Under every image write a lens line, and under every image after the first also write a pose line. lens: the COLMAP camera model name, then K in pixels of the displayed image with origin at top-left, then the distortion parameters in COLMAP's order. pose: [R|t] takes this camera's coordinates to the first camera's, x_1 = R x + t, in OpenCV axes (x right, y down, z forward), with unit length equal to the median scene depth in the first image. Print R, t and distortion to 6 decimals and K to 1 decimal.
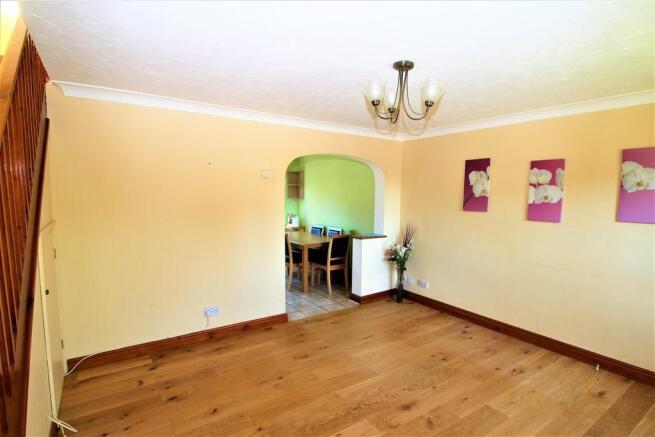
lens RADIAL K [[339.0, 0, 325.0], [0, 339.0, 227.7], [0, 0, 1]] dist [-0.019868, 0.000065]
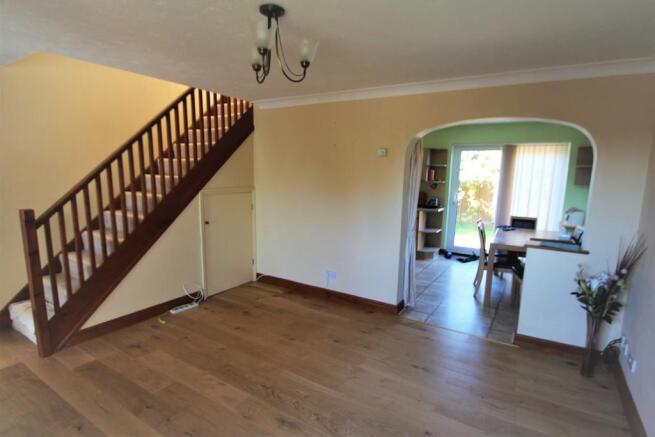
lens RADIAL K [[339.0, 0, 325.0], [0, 339.0, 227.7], [0, 0, 1]] dist [-0.019868, 0.000065]
pose [[0.395063, 0.149125, -0.906470, 0.804262], [-0.114618, 0.987028, 0.112424, -0.044436], [0.911476, 0.059483, 0.407030, 0.595275]]
